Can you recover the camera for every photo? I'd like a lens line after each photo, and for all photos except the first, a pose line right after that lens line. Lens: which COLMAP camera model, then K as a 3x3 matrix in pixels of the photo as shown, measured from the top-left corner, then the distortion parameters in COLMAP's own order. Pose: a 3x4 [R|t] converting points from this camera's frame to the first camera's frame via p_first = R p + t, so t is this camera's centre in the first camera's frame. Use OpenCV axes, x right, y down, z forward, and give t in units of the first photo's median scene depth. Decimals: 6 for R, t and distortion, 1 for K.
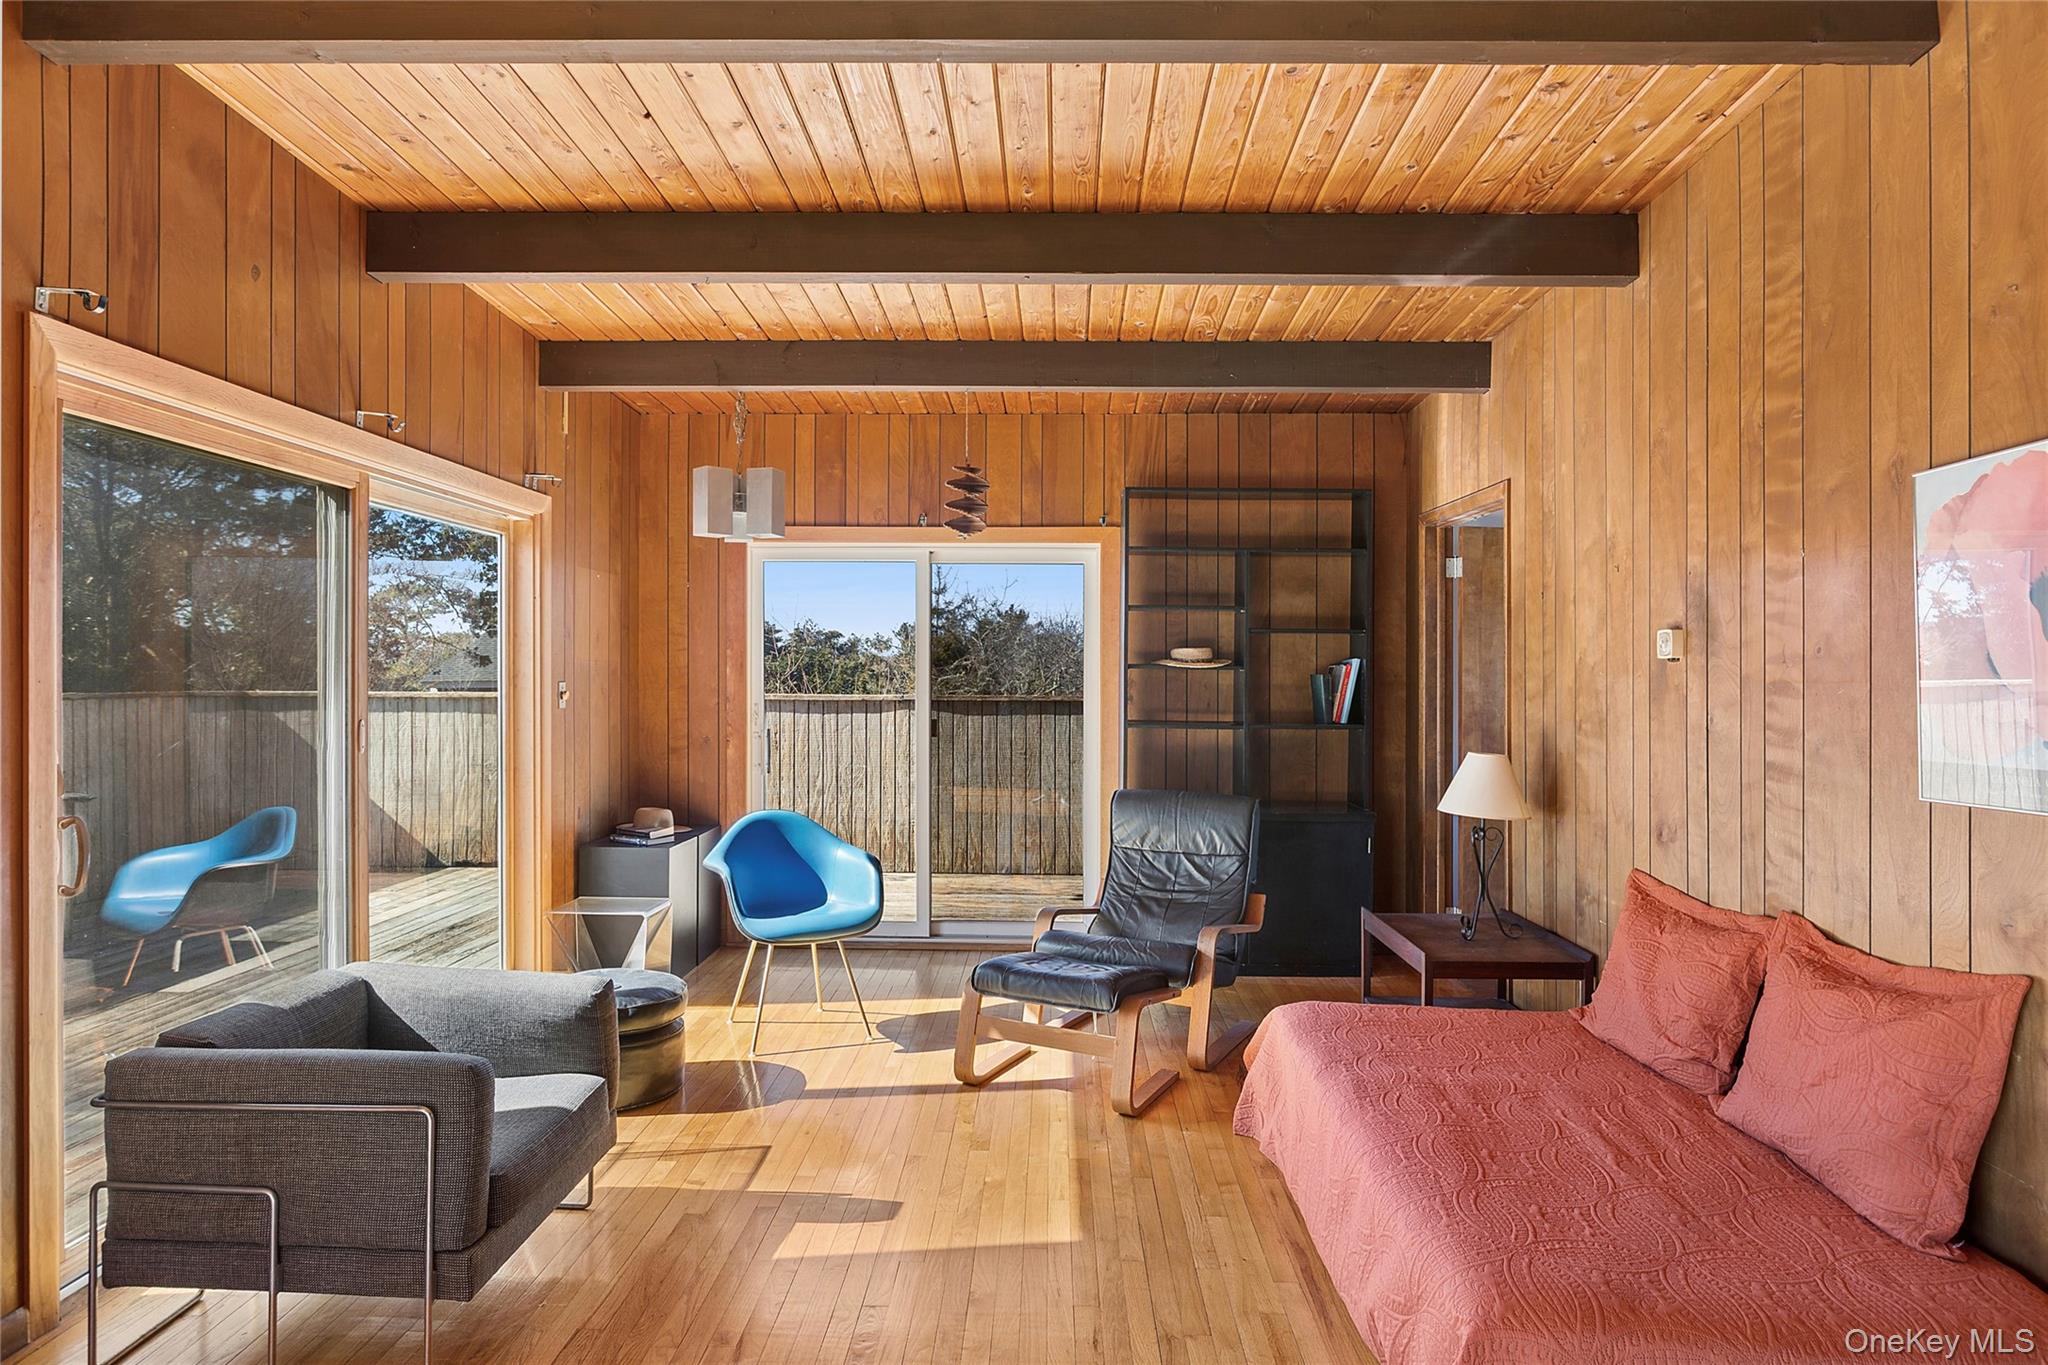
lens RADIAL K [[1241.1, 0, 1021.7], [0, 1241.1, 671.6], [0, 0, 1]] dist [-0.006339, -0.000171]
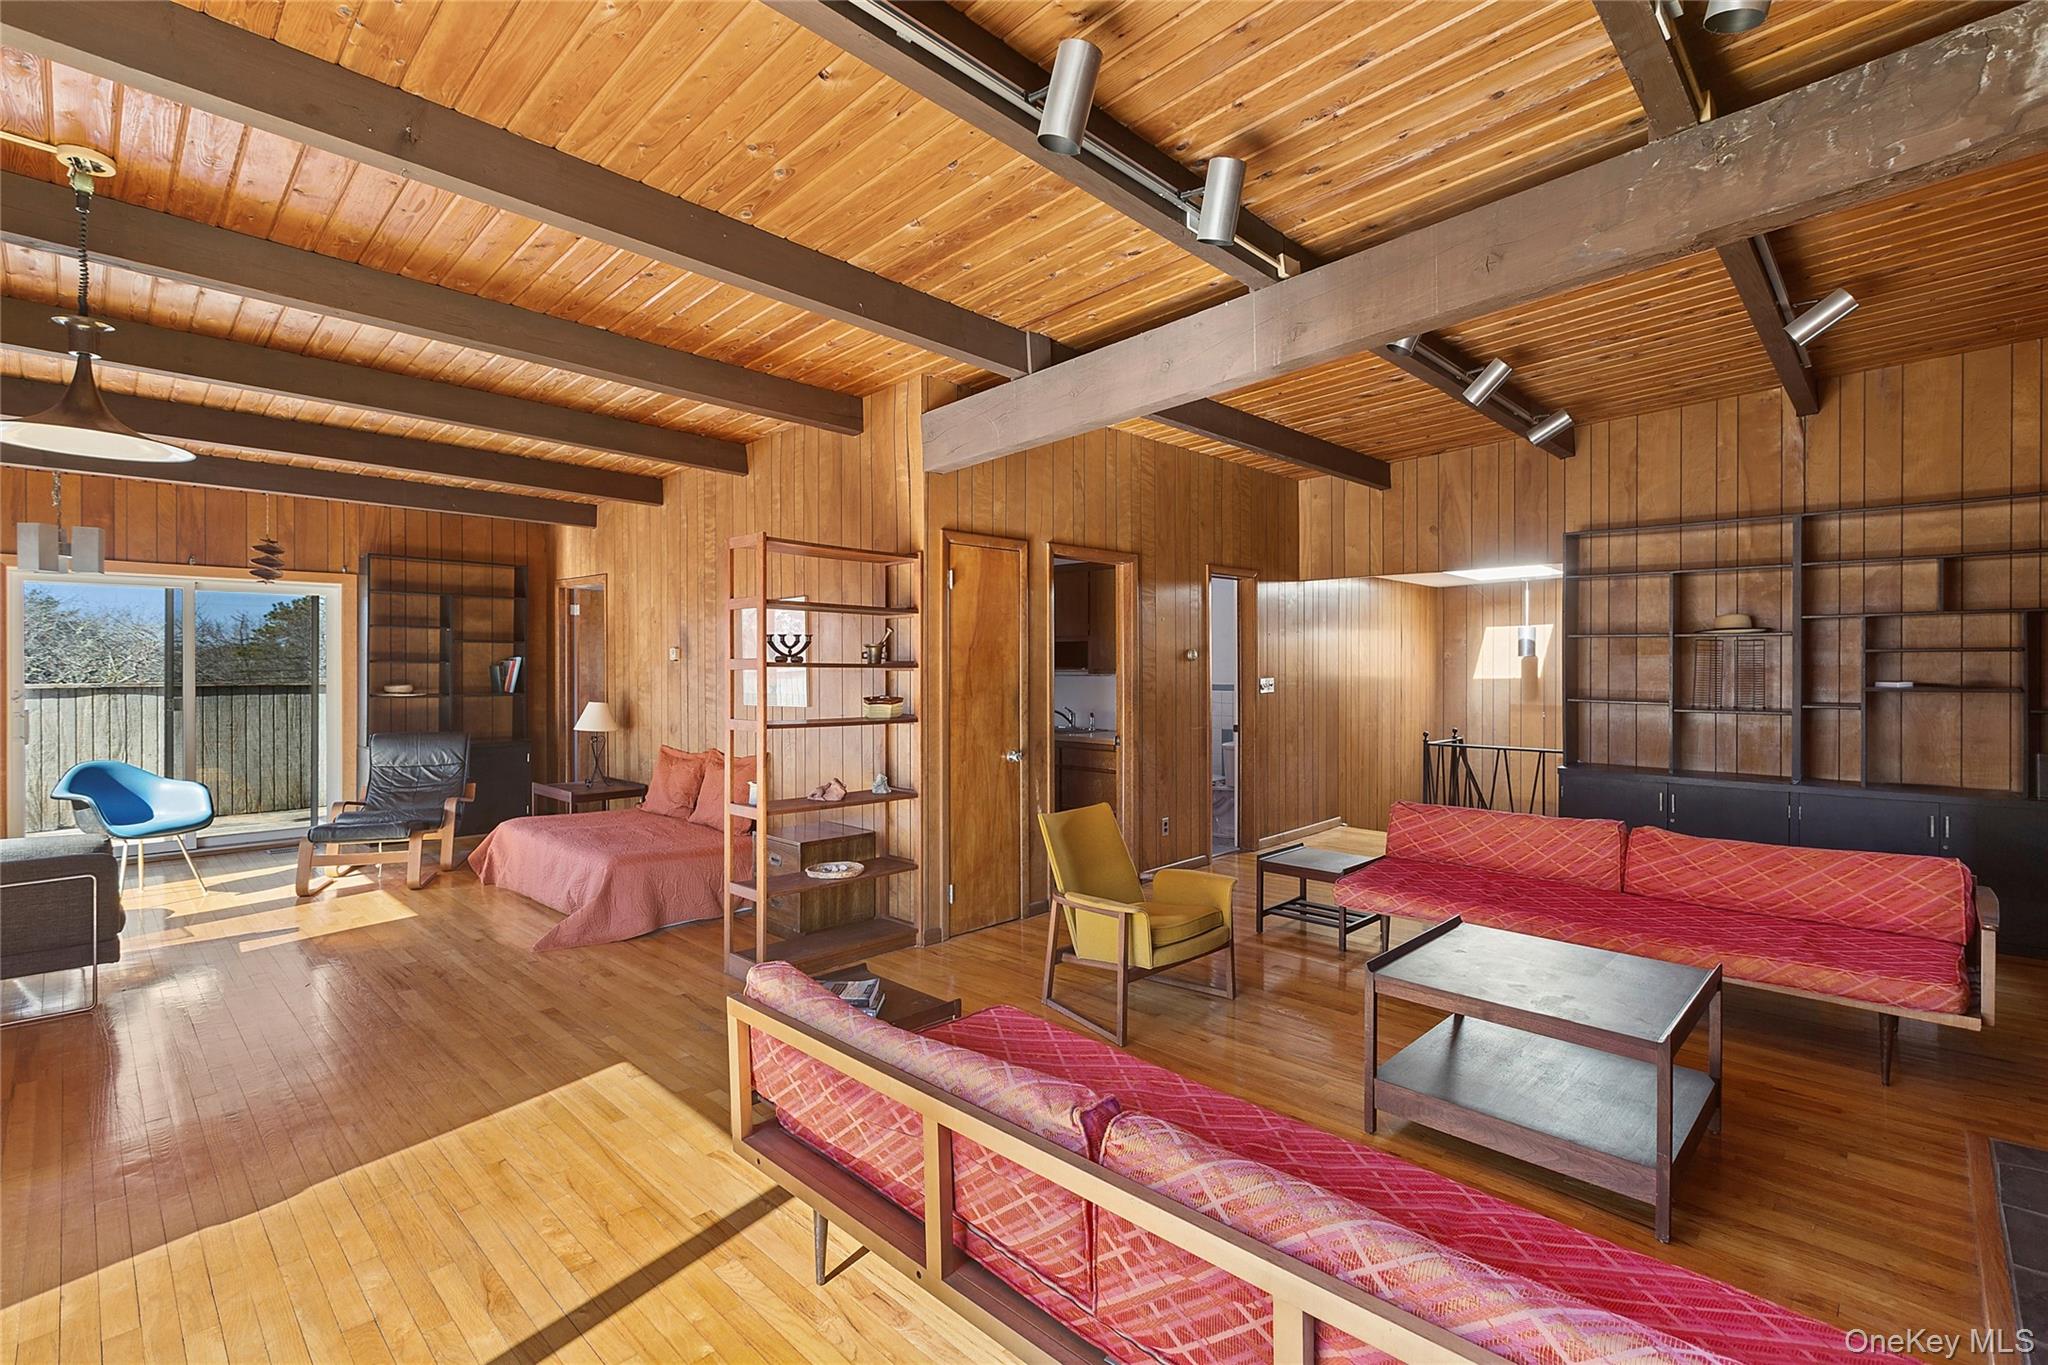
lens RADIAL K [[913.3, 0, 1016.8], [0, 913.3, 665.7], [0, 0, 1]] dist [-0.002012, -0.000198]
pose [[0.685492, -0.005909, 0.728056, -0.236763], [0.001337, 0.999976, 0.006858, -0.006683], [-0.728079, -0.003727, 0.685484, -0.523284]]
